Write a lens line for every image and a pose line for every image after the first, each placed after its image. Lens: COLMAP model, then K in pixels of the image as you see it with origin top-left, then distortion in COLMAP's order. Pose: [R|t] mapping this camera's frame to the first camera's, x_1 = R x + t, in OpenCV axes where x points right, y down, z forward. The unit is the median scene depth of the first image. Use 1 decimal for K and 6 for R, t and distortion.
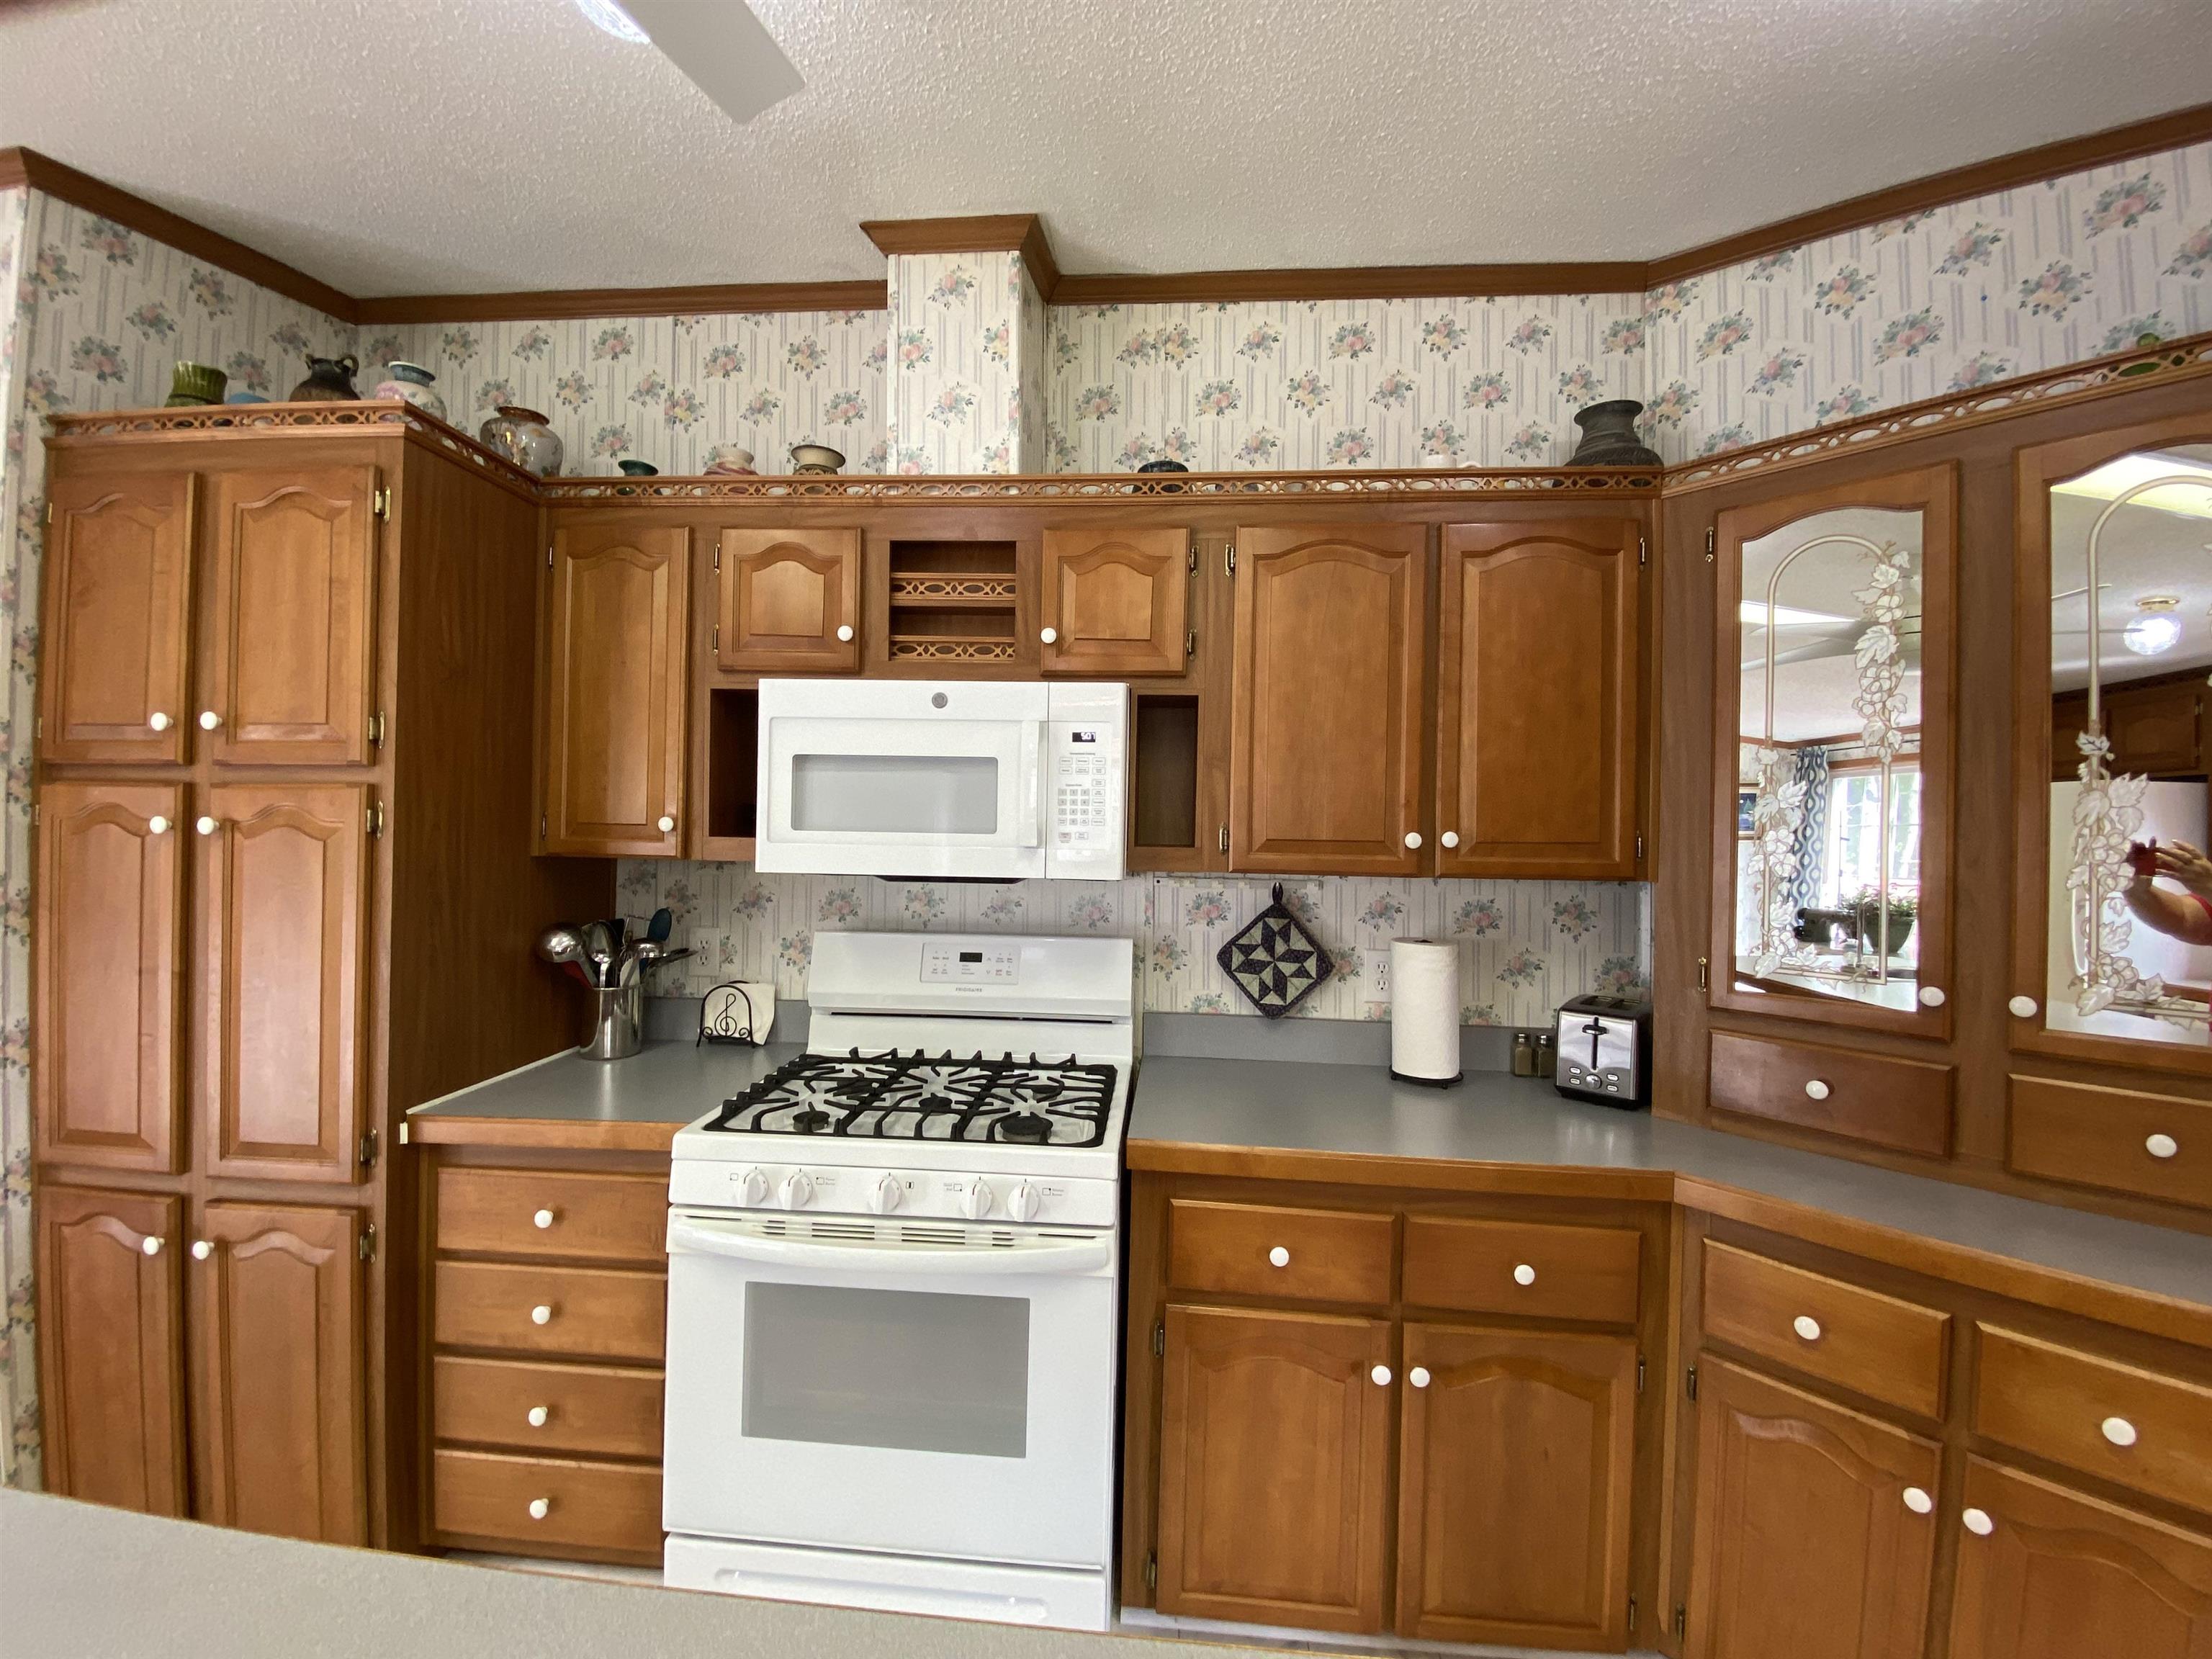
lens RADIAL K [[899.3, 0, 1103.5], [0, 899.3, 816.6], [0, 0, 1]] dist [0.003804, -0.012120]
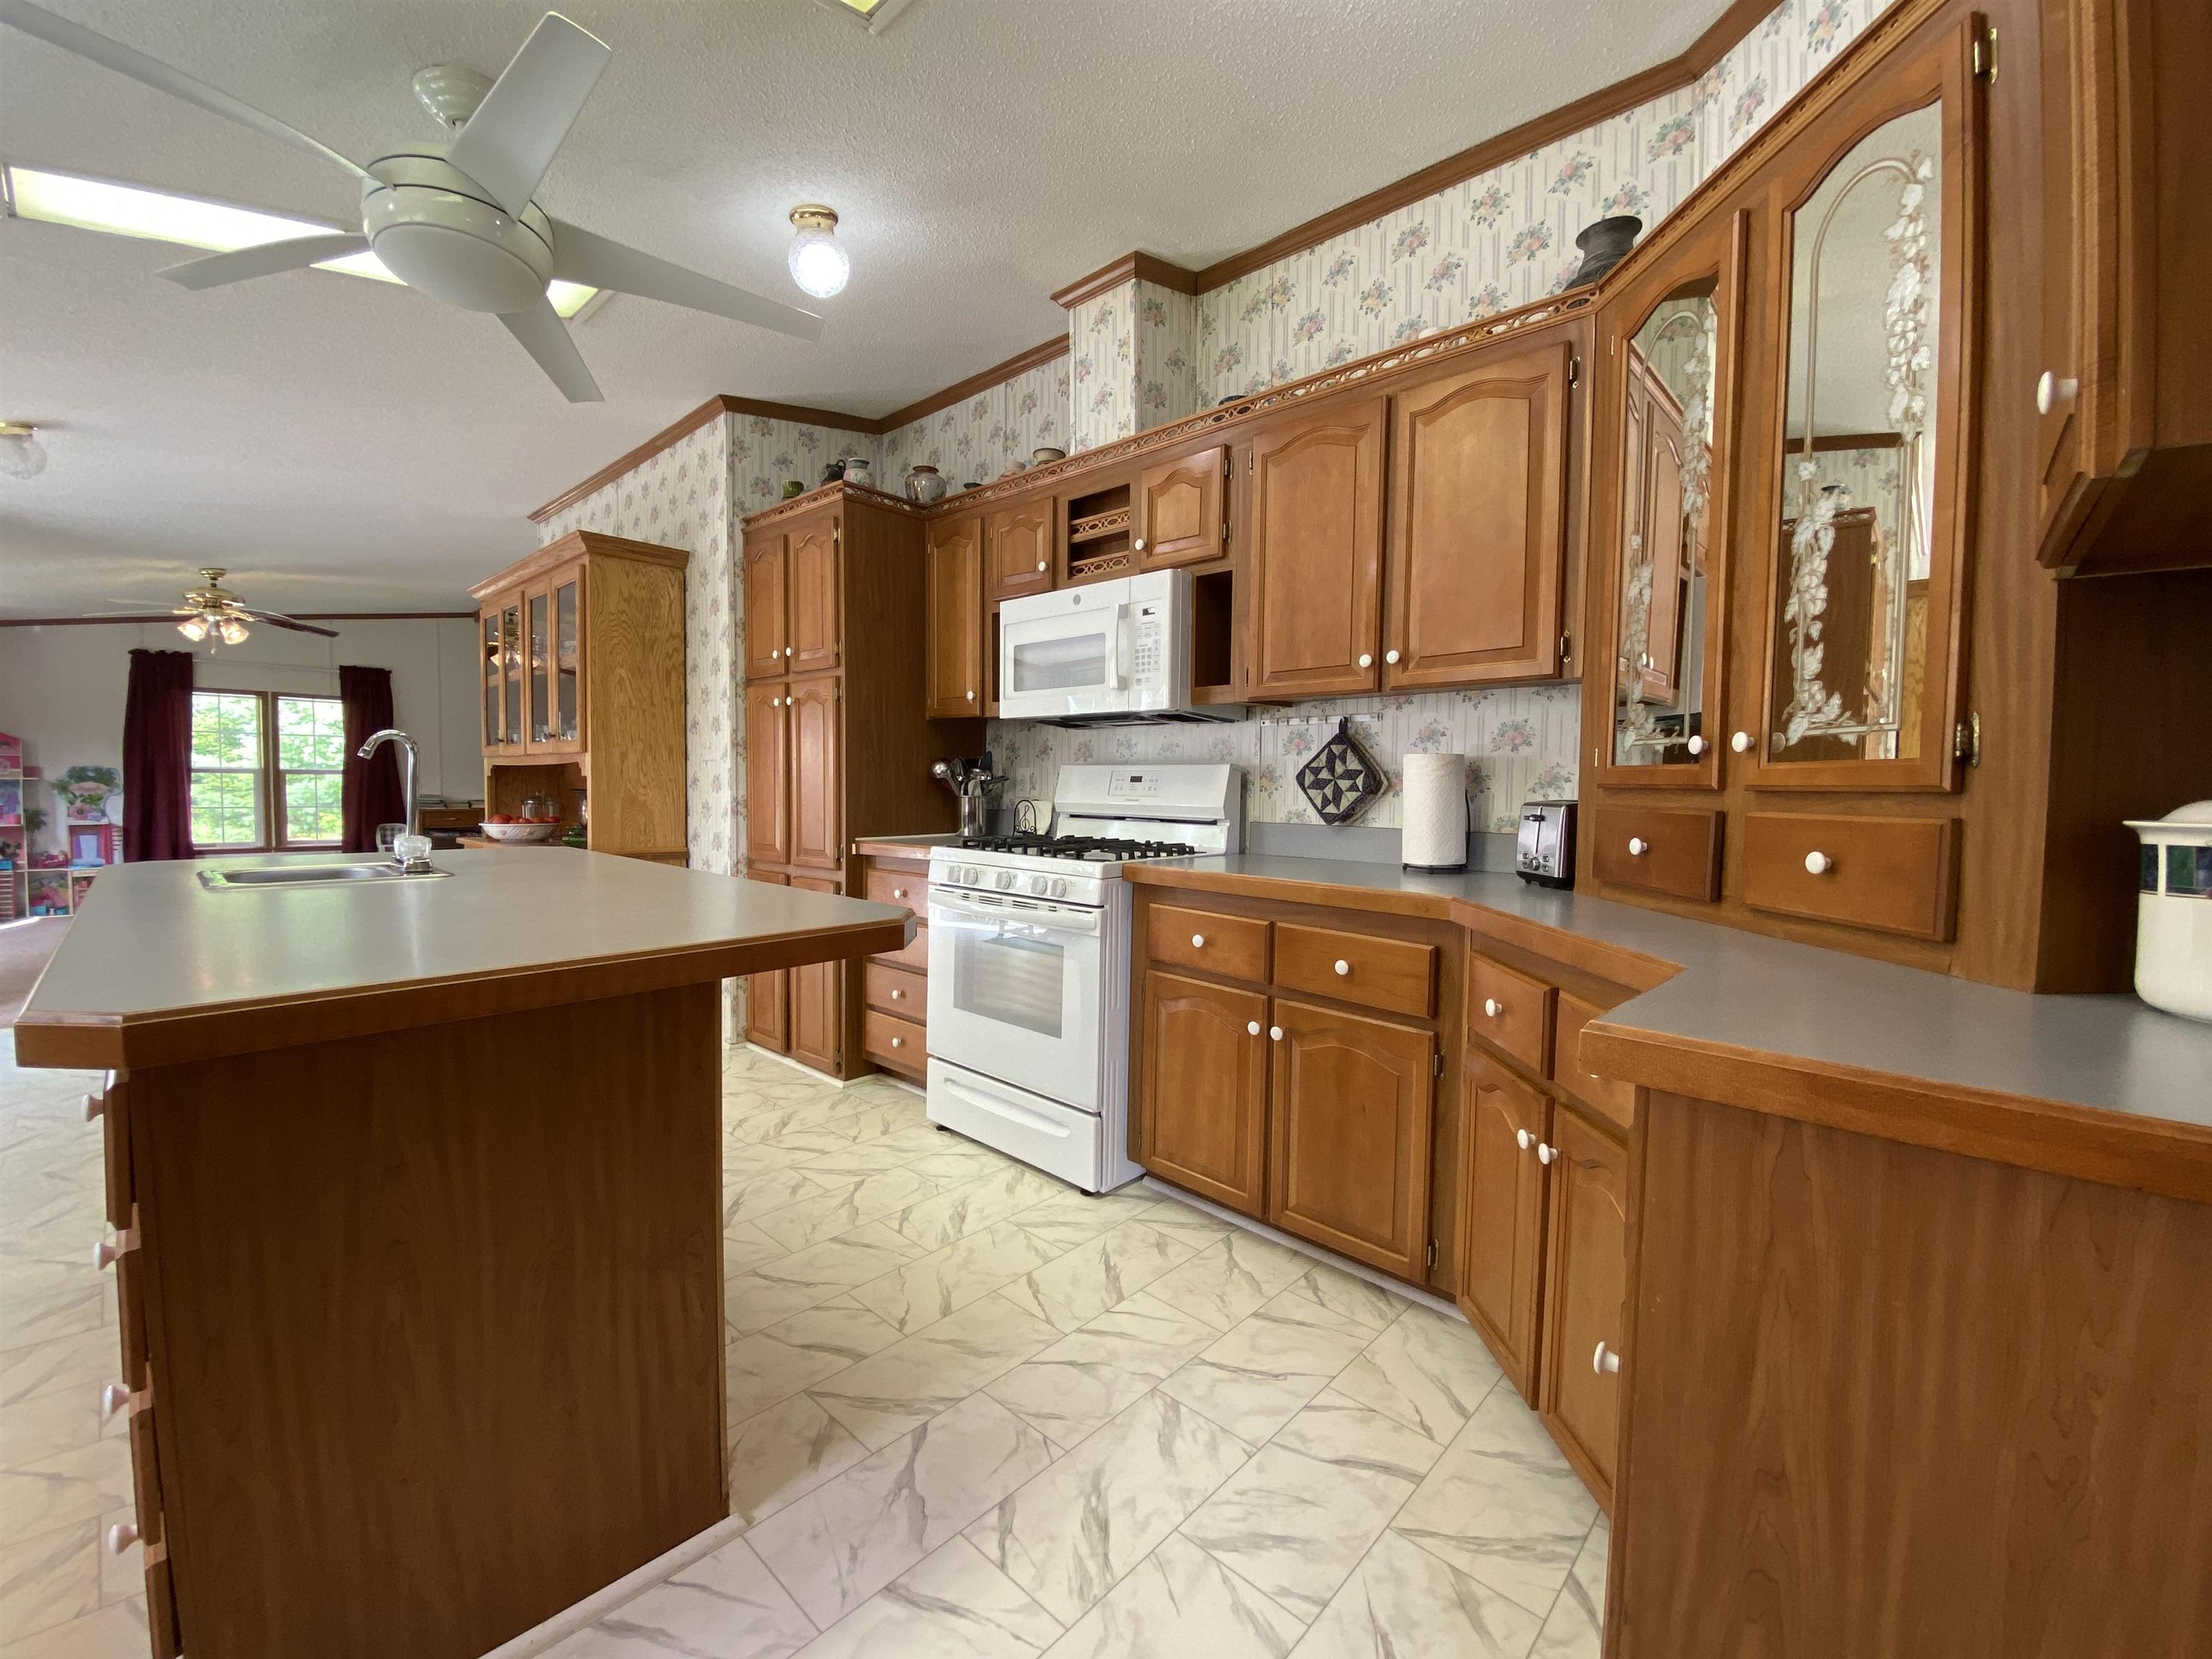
lens RADIAL K [[899.3, 0, 1116.2], [0, 899.3, 837.9], [0, 0, 1]] dist [0.003804, -0.012120]
pose [[0.788661, 0.028006, -0.614191, 0.786472], [0.009329, 0.998302, 0.057499, 0.182465], [0.614758, -0.051077, 0.787060, -0.195217]]
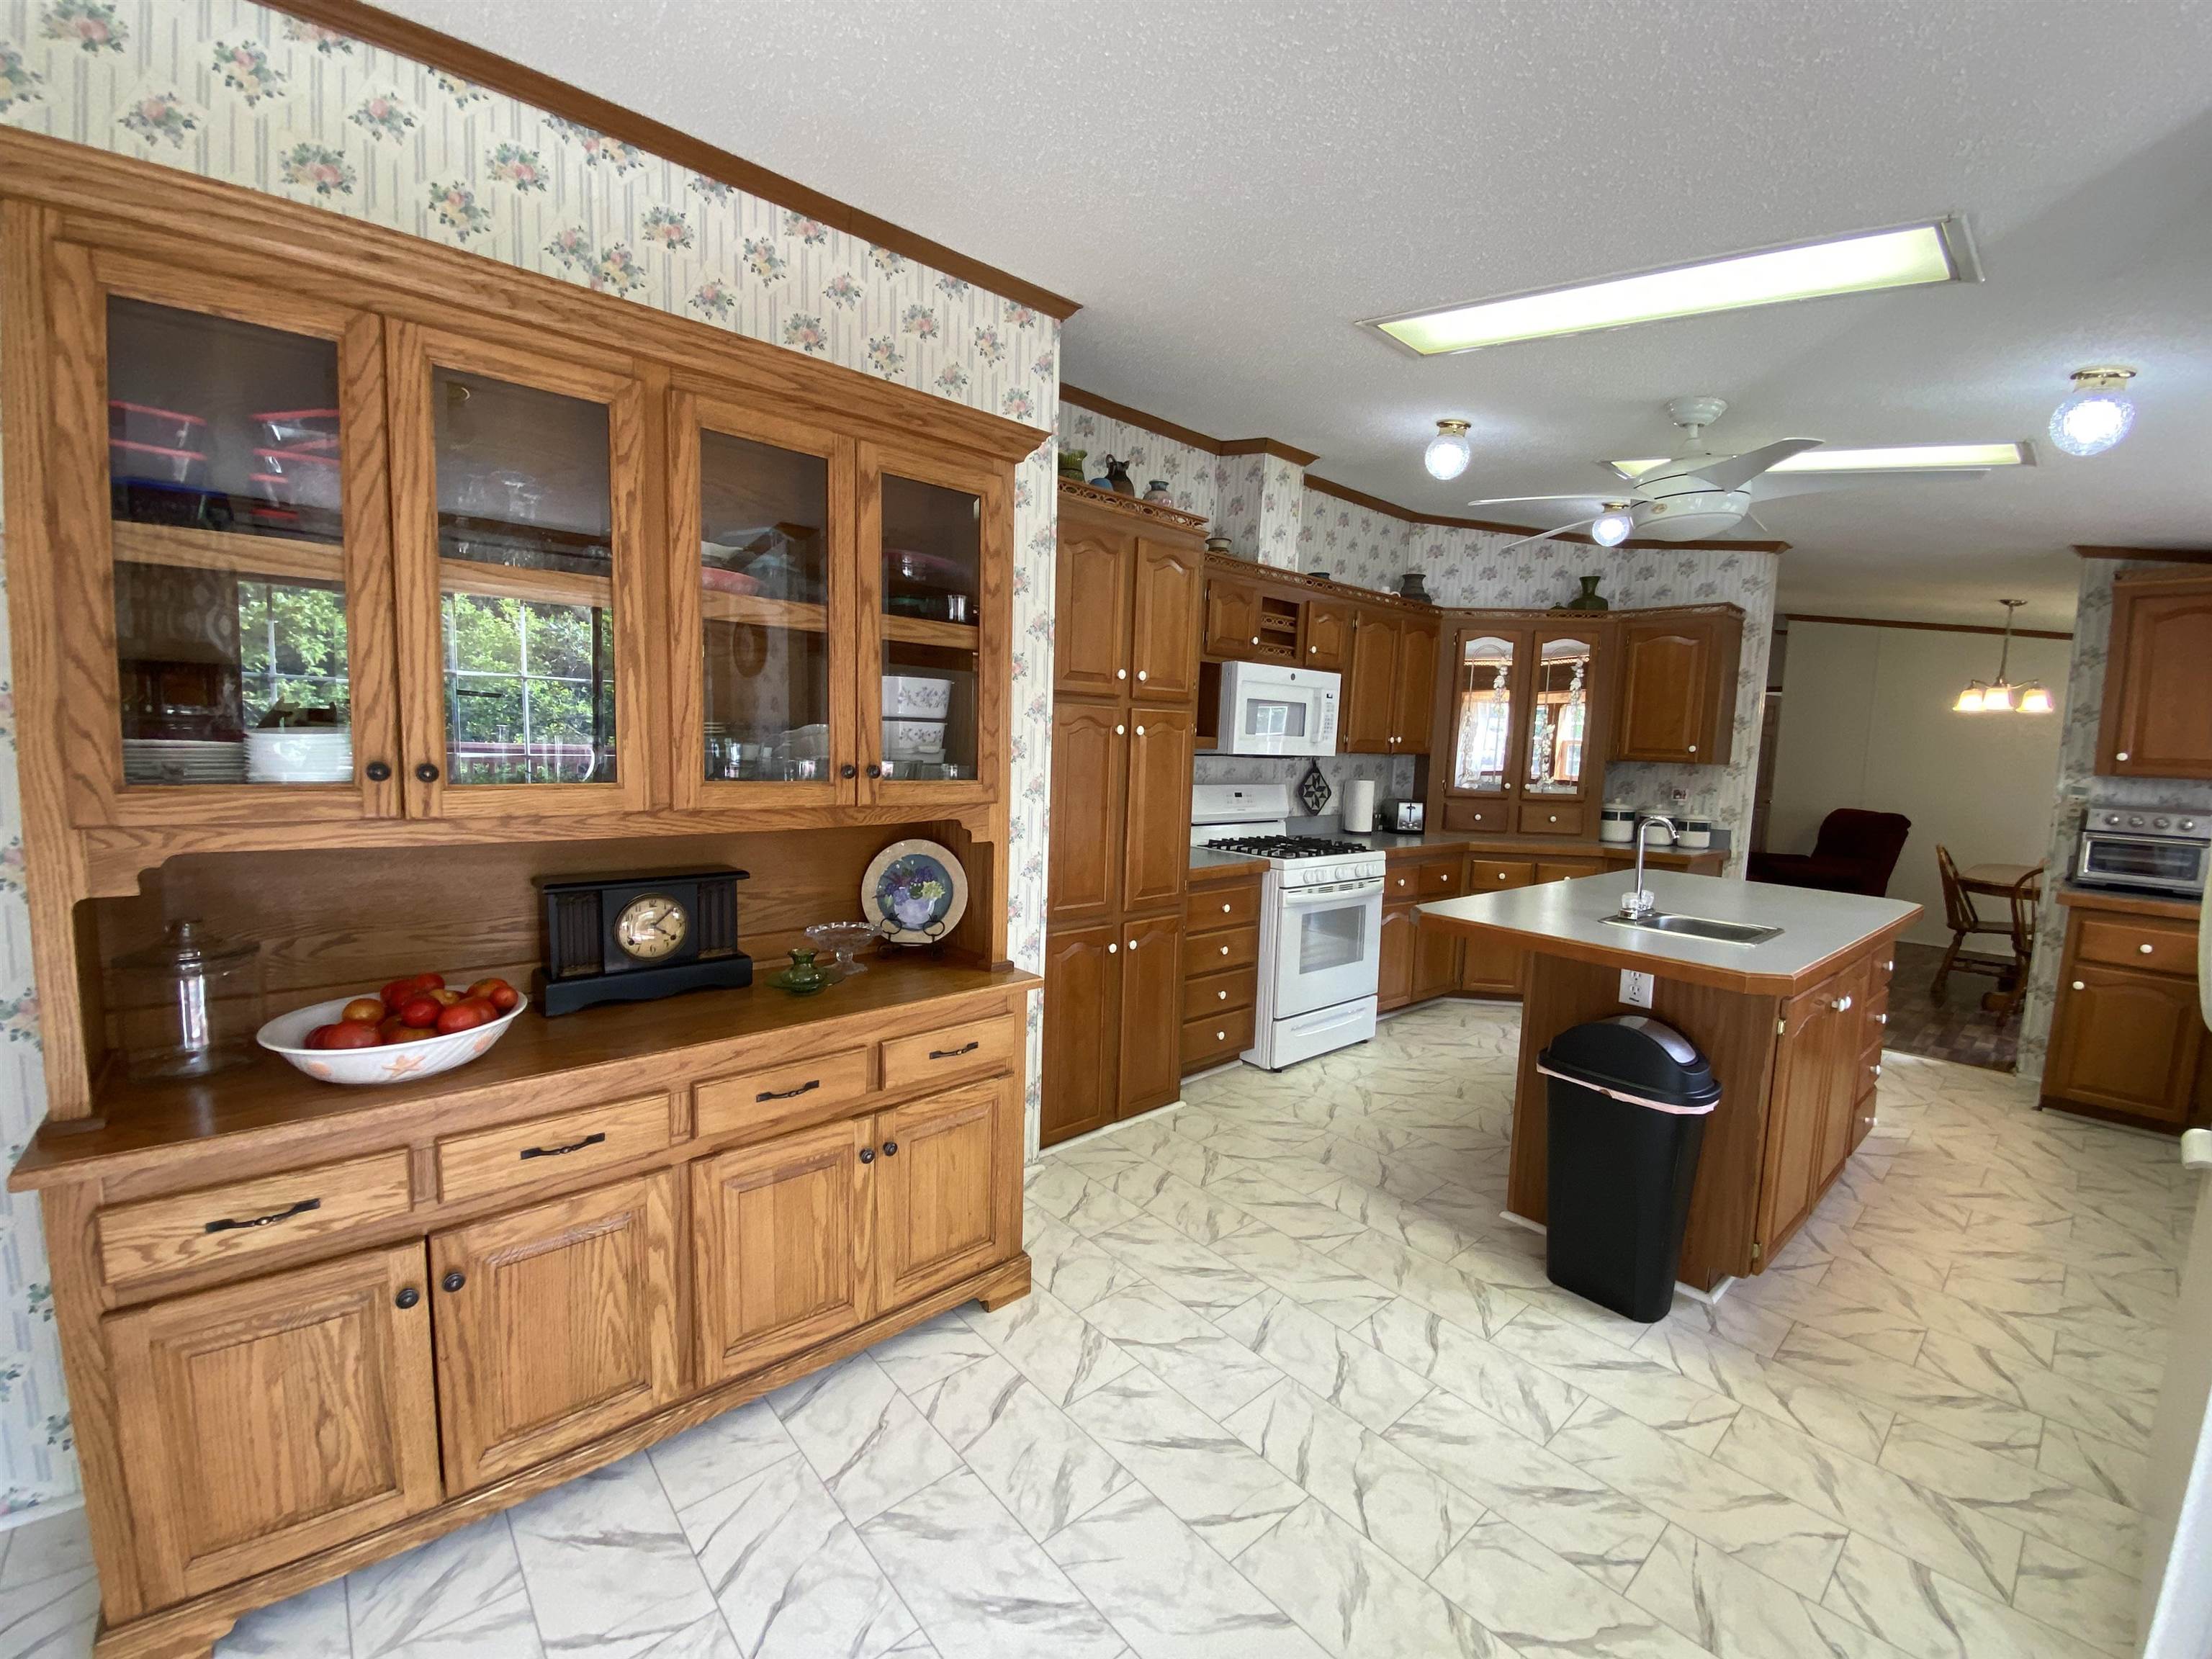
lens RADIAL K [[899.3, 0, 1102.4], [0, 899.3, 834.2], [0, 0, 1]] dist [0.003804, -0.012120]
pose [[0.705623, -0.067971, 0.705320, -2.023120], [-0.027585, 0.991999, 0.123195, -0.001144], [-0.708051, -0.106385, 0.698102, -0.270151]]
